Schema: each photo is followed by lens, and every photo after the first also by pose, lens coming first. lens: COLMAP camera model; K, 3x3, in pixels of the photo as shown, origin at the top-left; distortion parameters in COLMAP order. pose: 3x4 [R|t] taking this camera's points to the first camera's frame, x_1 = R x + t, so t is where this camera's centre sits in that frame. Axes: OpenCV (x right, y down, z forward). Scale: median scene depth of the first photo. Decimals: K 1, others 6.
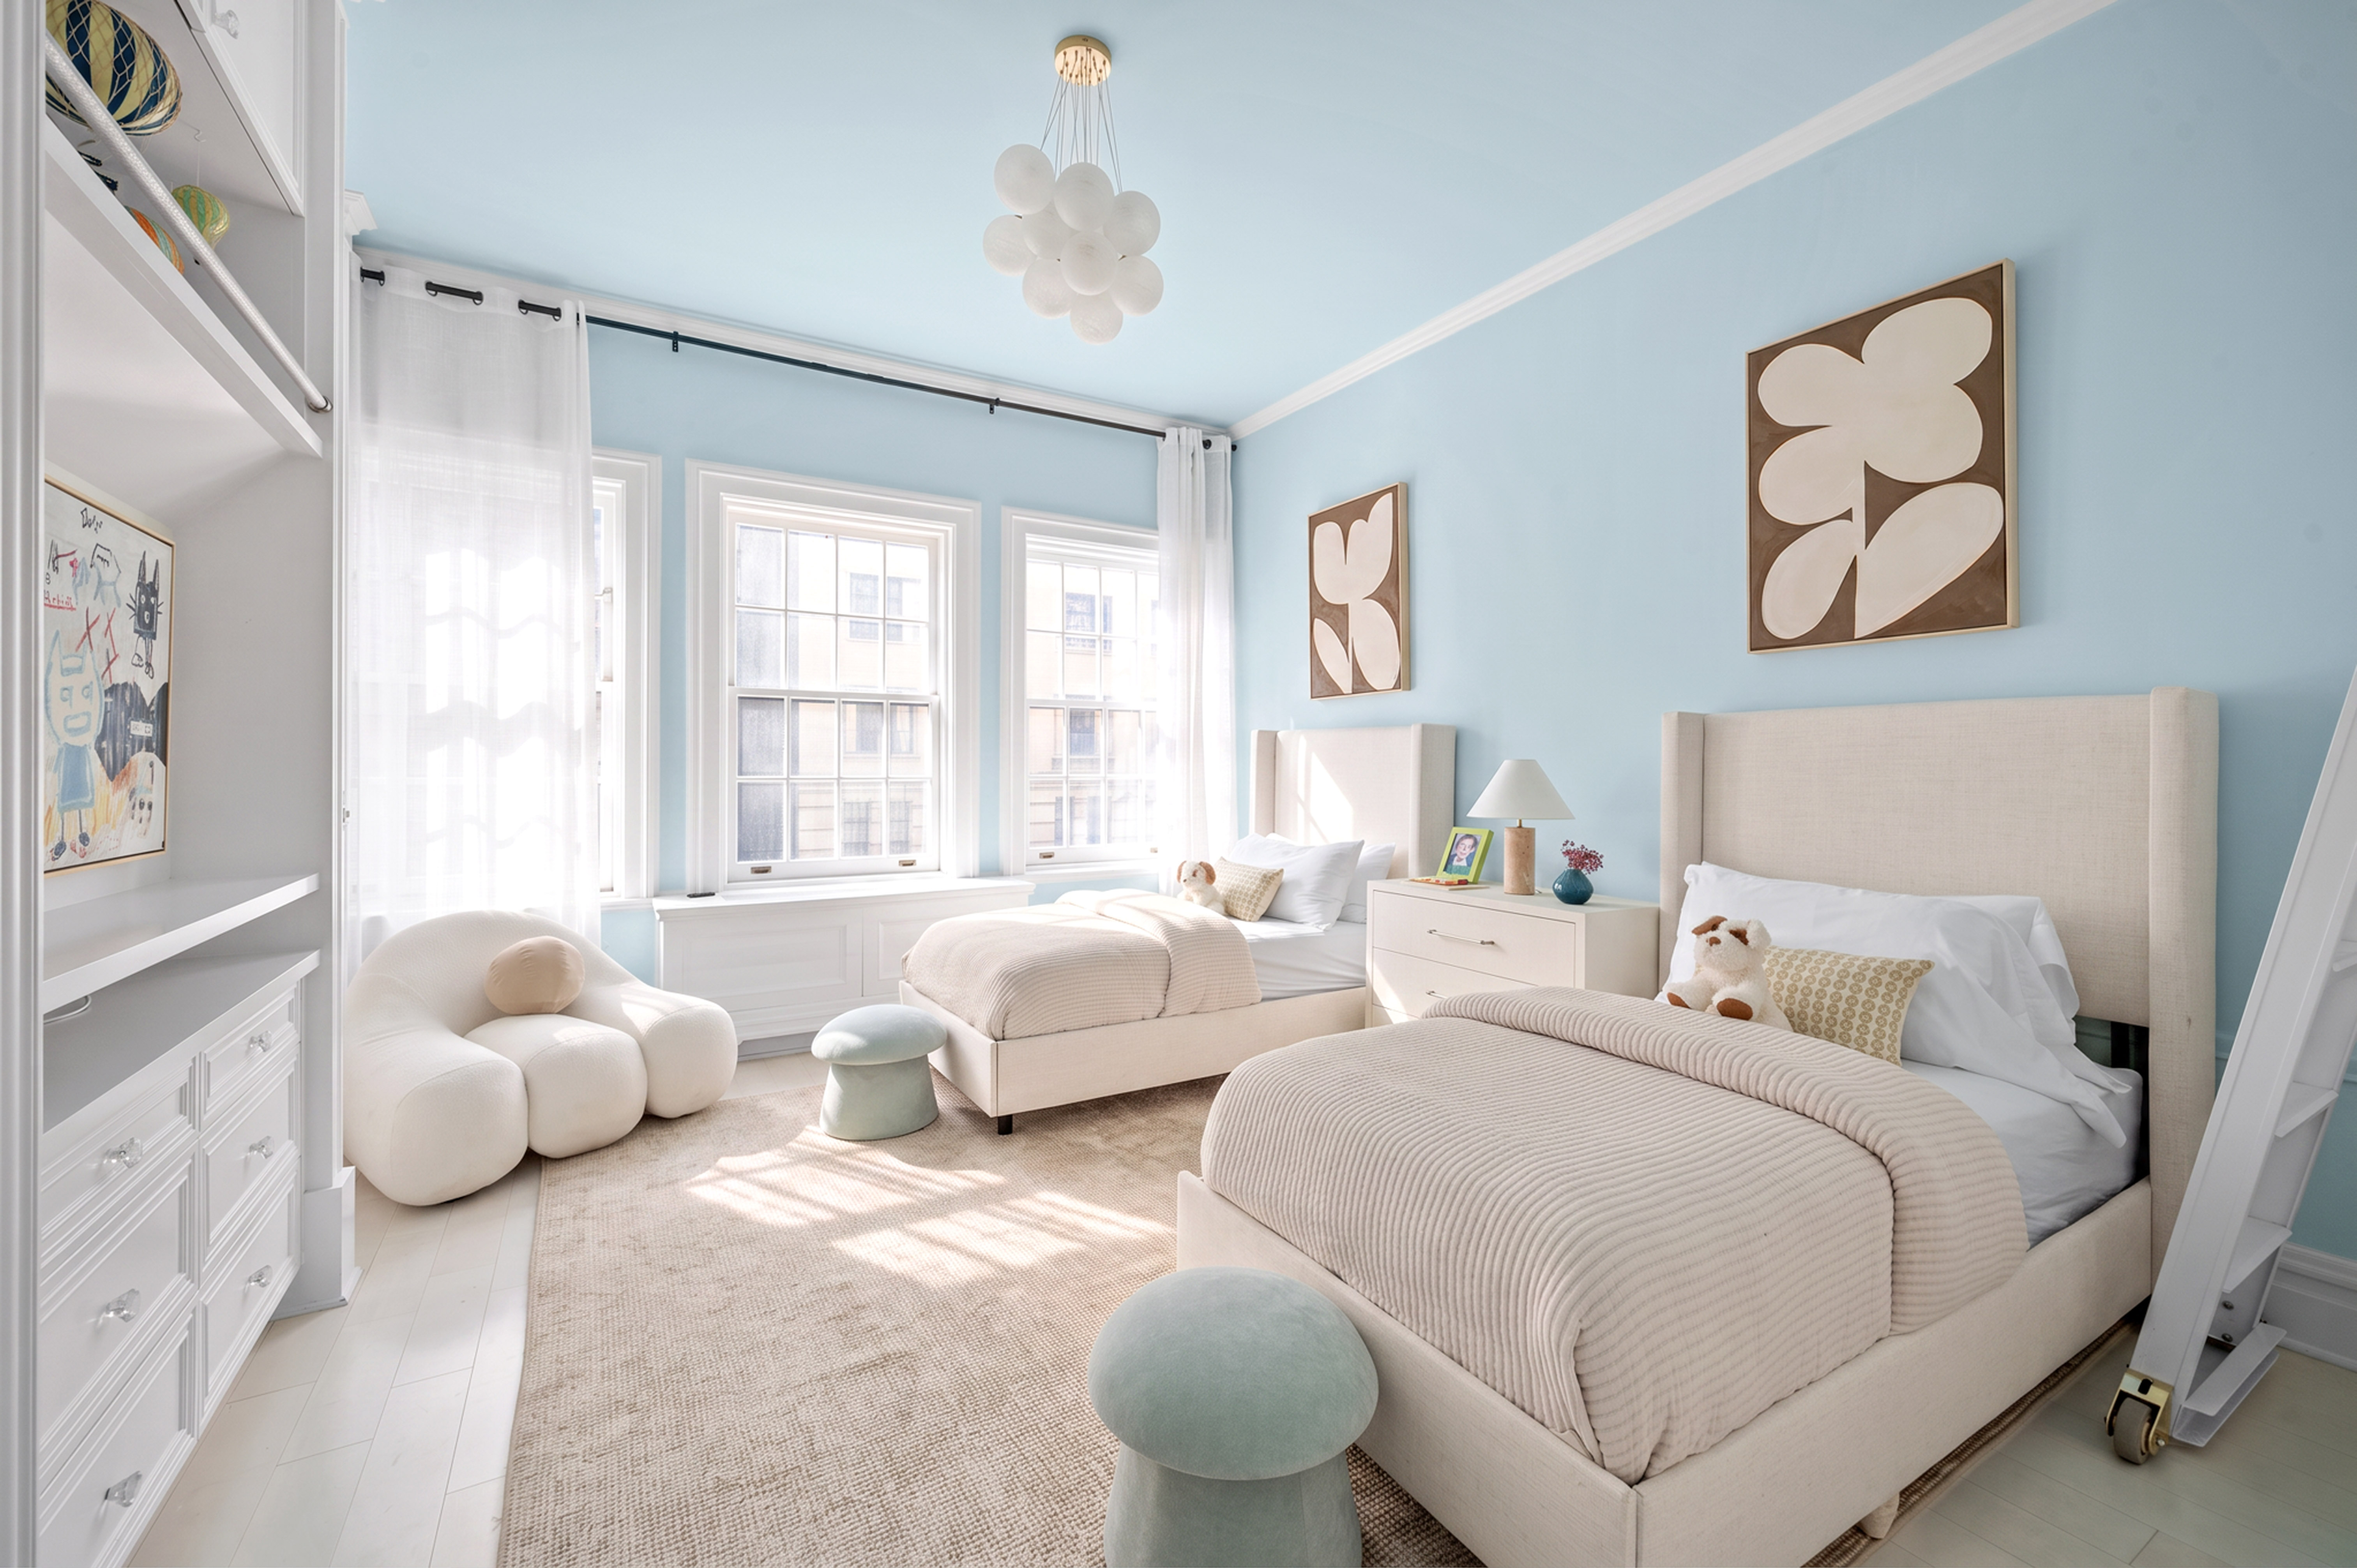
lens RADIAL K [[928.8, 0, 1178.4], [0, 928.8, 767.0], [0, 0, 1]] dist [-0.000896, -0.000030]
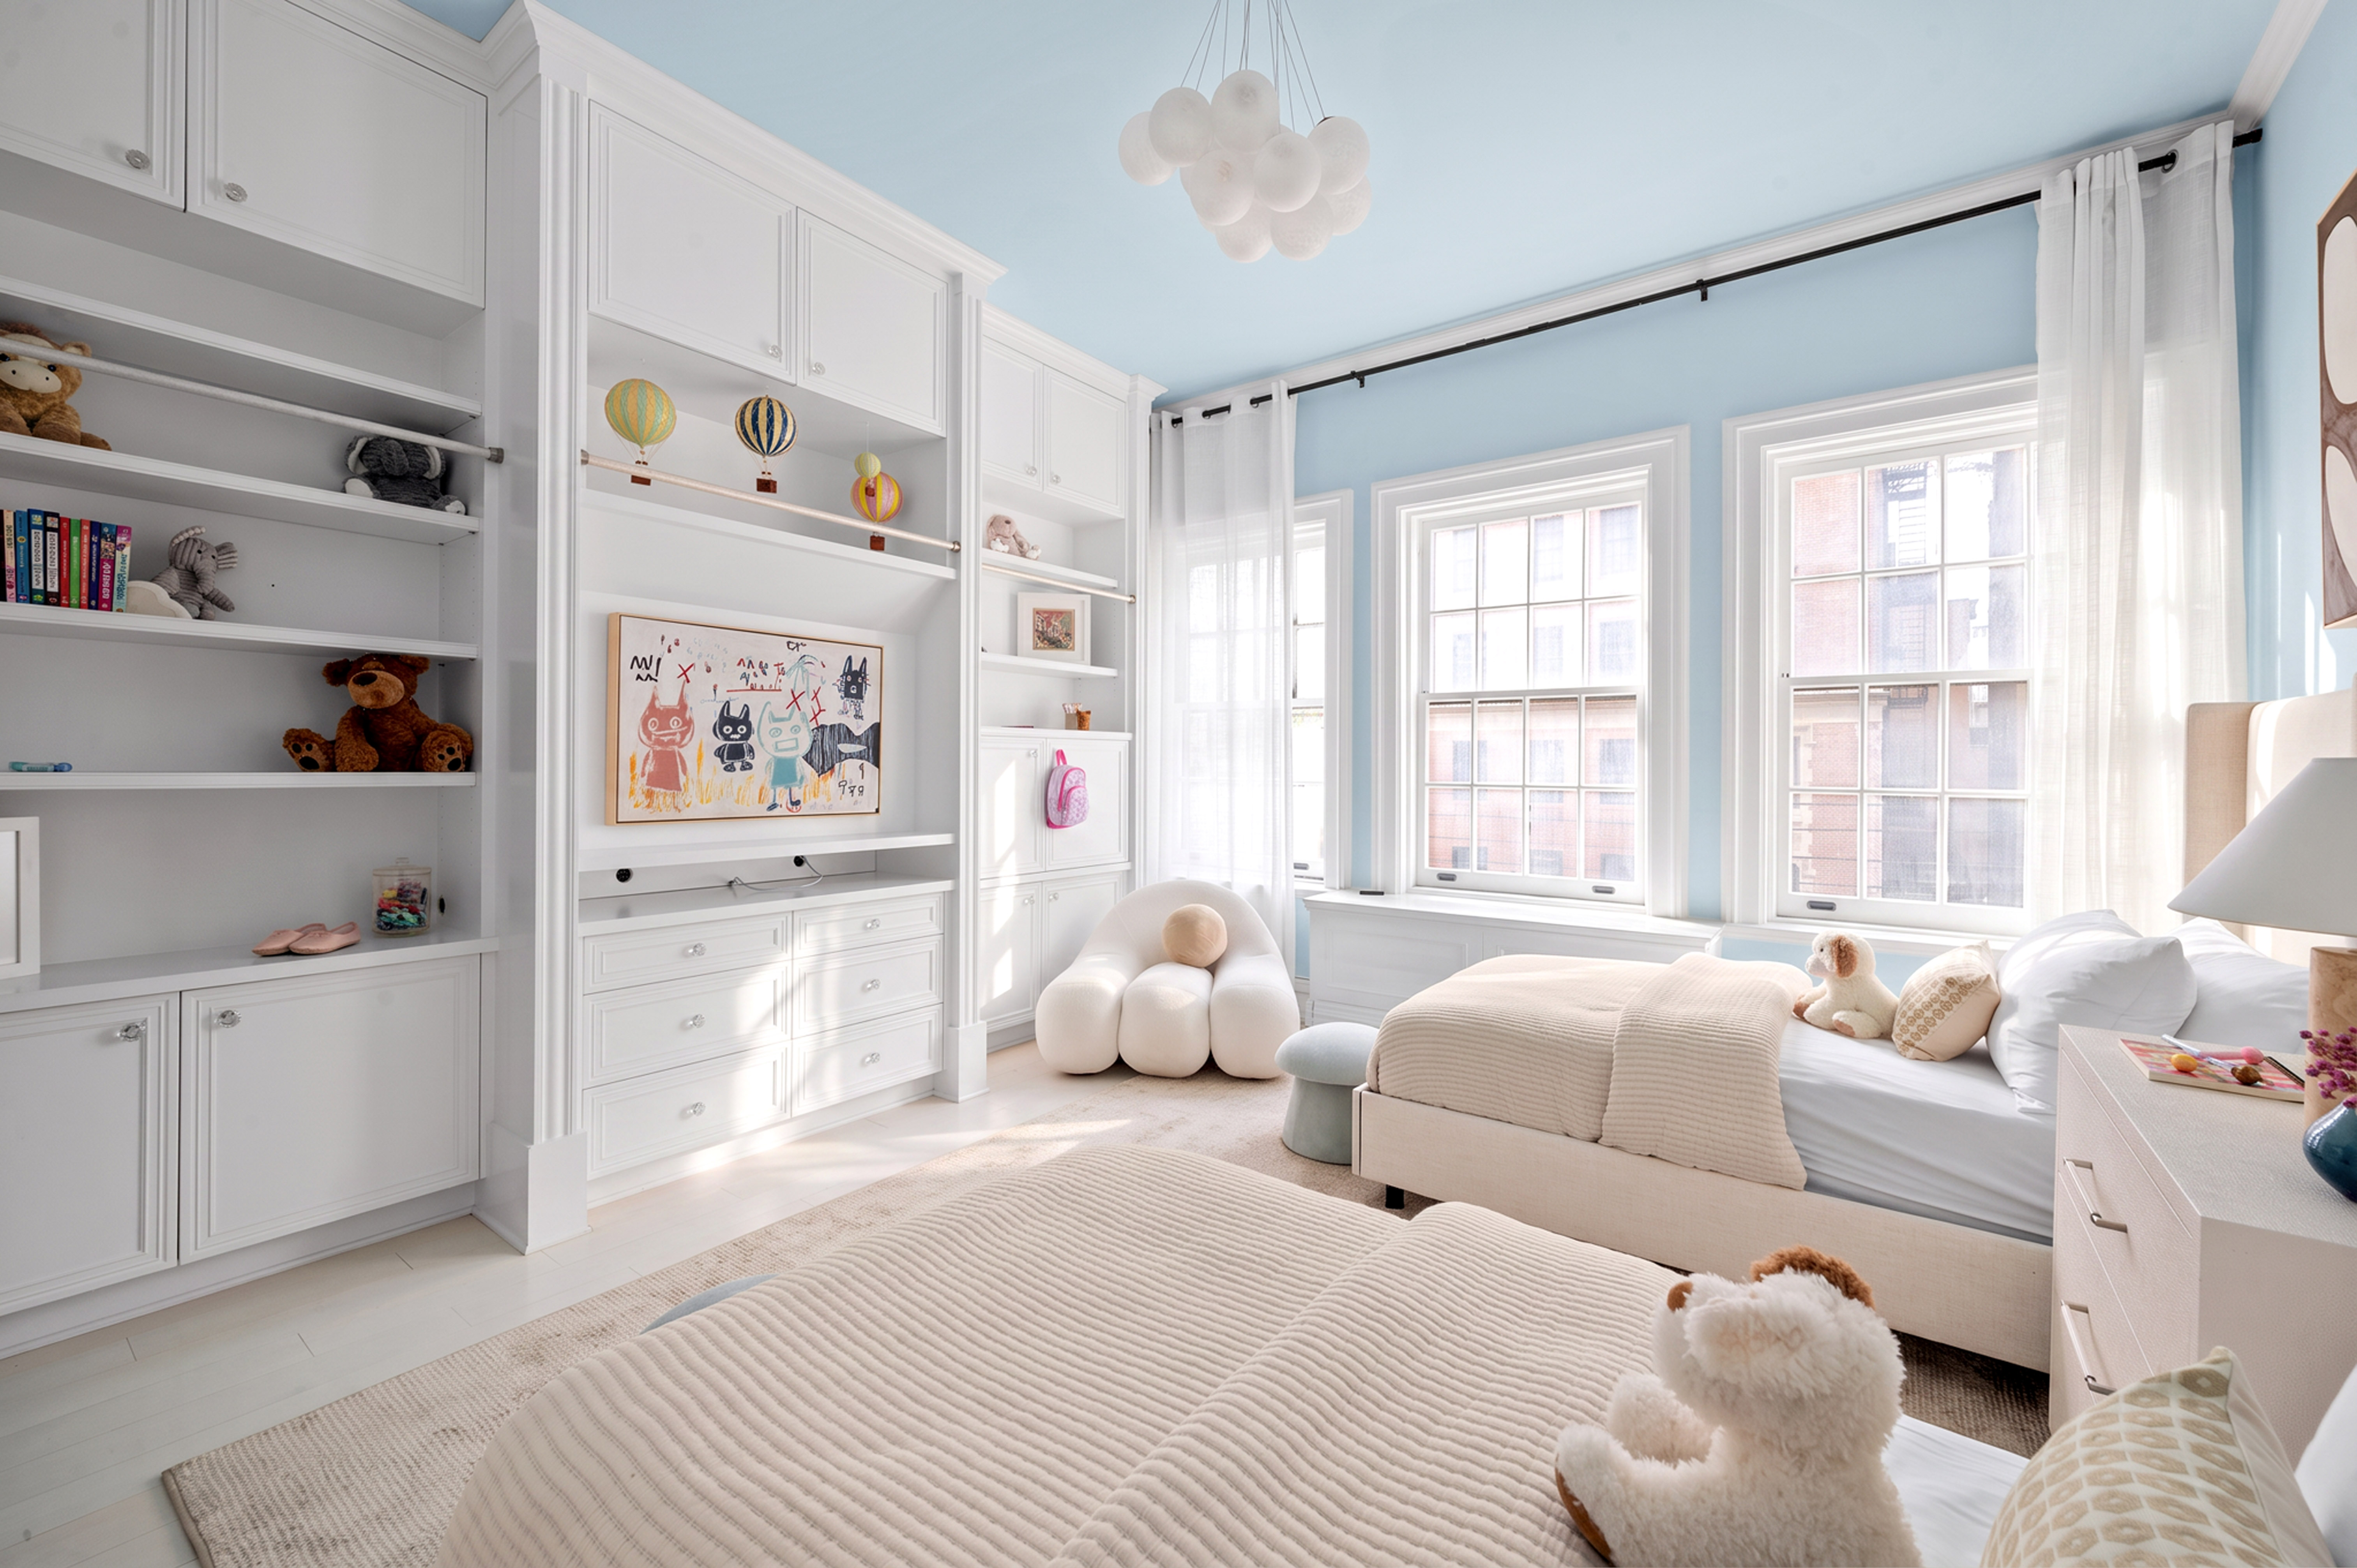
lens RADIAL K [[993.3, 0, 1178.5], [0, 993.3, 761.2], [0, 0, 1]] dist [0.001666, 0.000058]
pose [[0.380699, -0.003465, -0.924693, 0.451778], [-0.008400, 0.999939, -0.007205, -0.001734], [0.924661, 0.010511, 0.380647, 0.369059]]
